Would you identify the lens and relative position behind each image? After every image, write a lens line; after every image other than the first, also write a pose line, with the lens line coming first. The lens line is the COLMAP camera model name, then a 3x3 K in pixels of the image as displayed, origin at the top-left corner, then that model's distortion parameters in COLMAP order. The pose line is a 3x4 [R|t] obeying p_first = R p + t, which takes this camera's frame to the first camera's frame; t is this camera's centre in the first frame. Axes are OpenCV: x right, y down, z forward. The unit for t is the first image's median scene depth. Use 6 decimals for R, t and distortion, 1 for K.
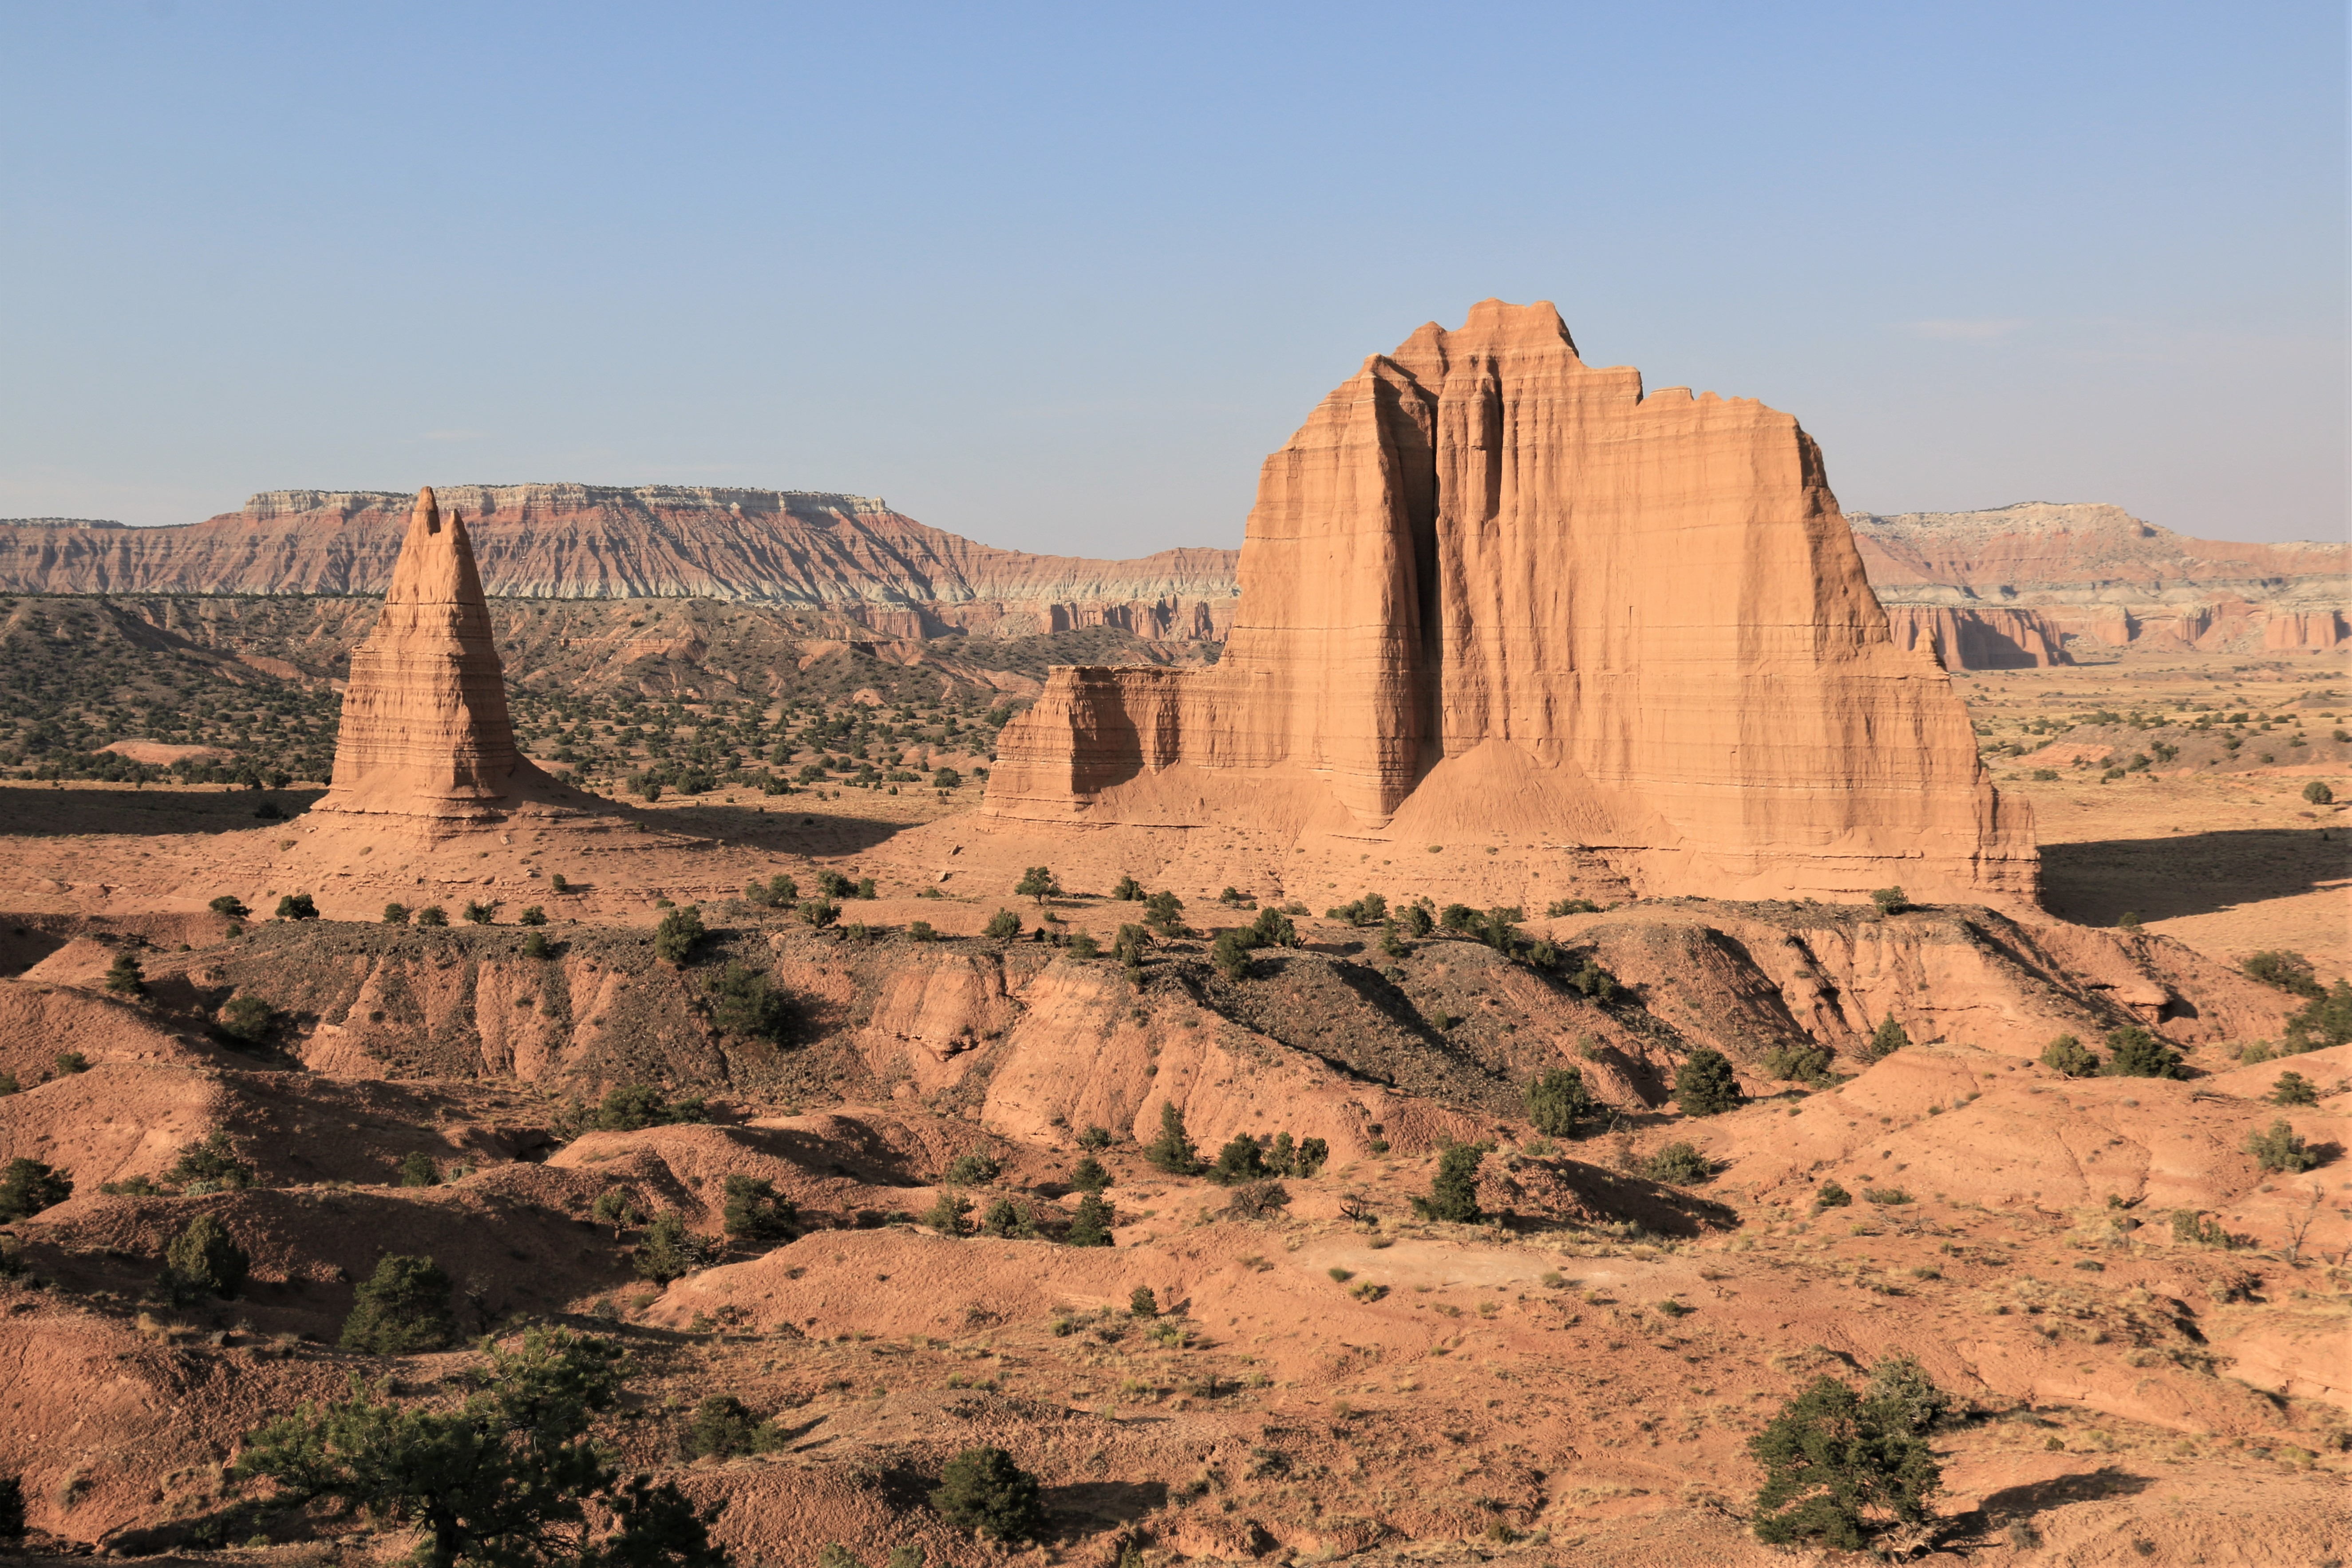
lens RADIAL K [[2315.8, 0, 1173.6], [0, 2315.8, 780.4], [0, 0, 1]] dist [0.033154, 0.000000]
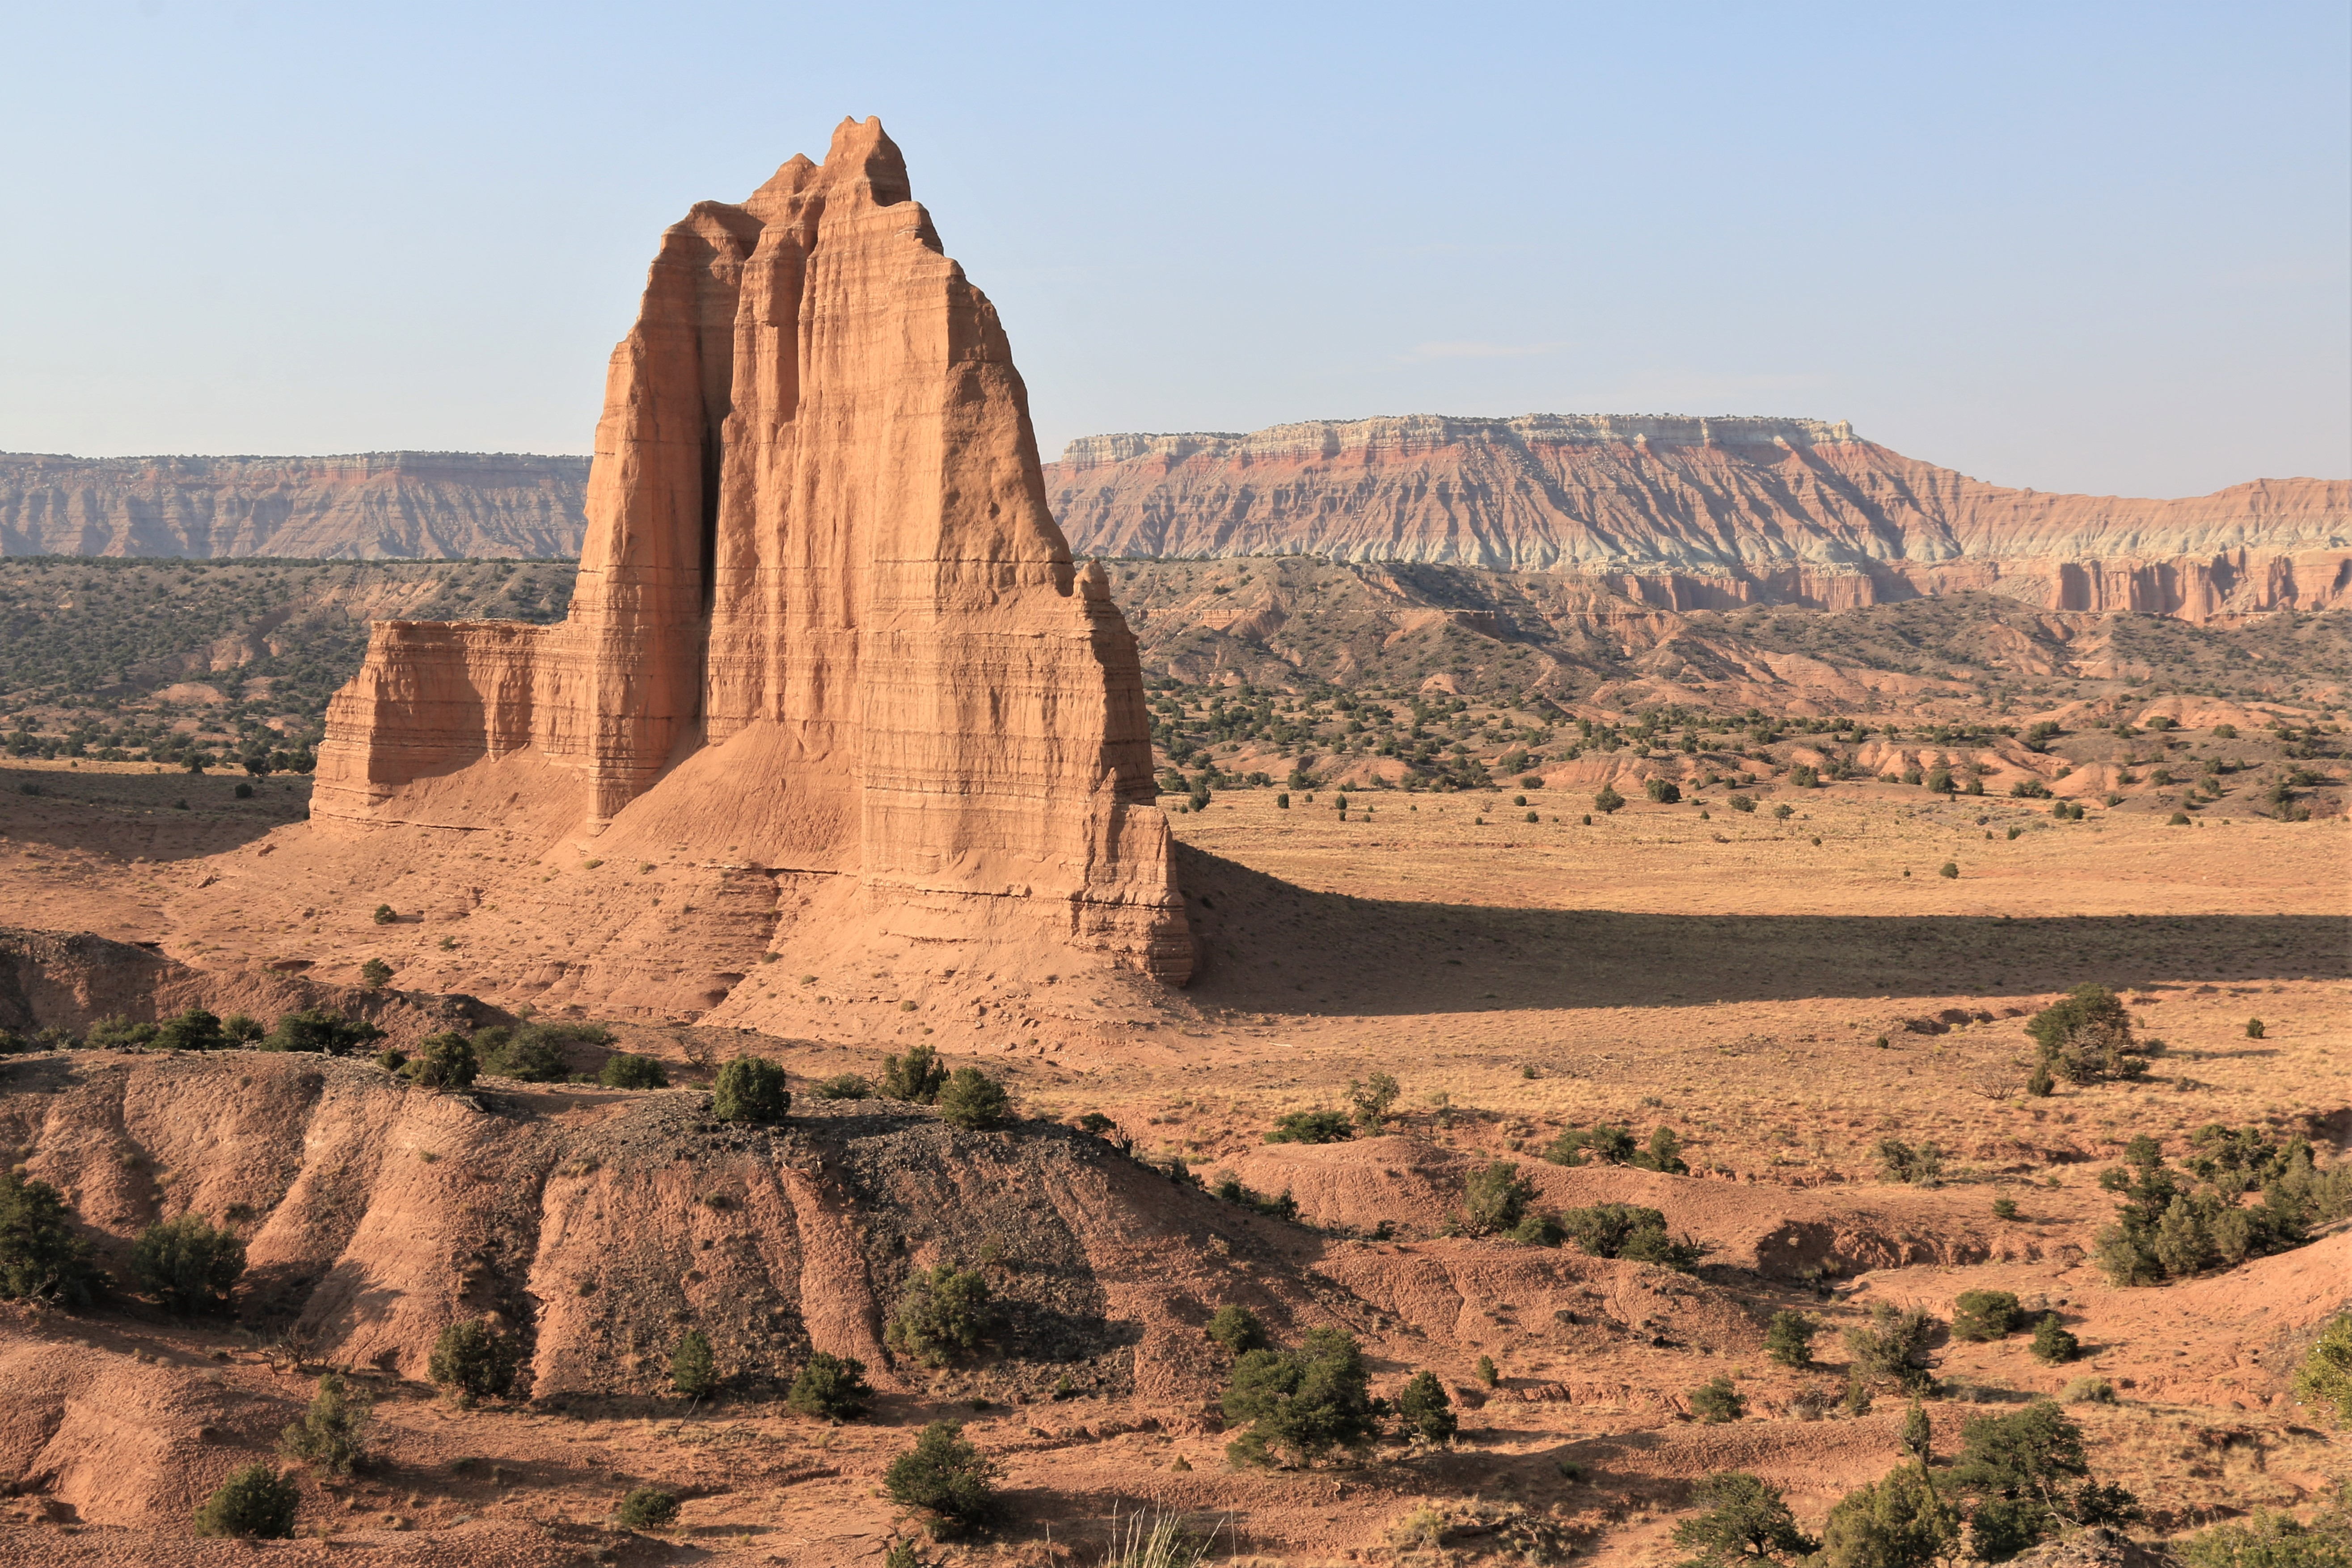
lens RADIAL K [[3058.5, 0, 1176.3], [0, 3058.5, 791.0], [0, 0, 1]] dist [0.095656, 0.000000]
pose [[0.903389, 0.024788, -0.428105, 0.112141], [-0.026834, 0.999639, 0.001255, -0.000057], [0.427982, 0.010354, 0.903728, 0.030068]]
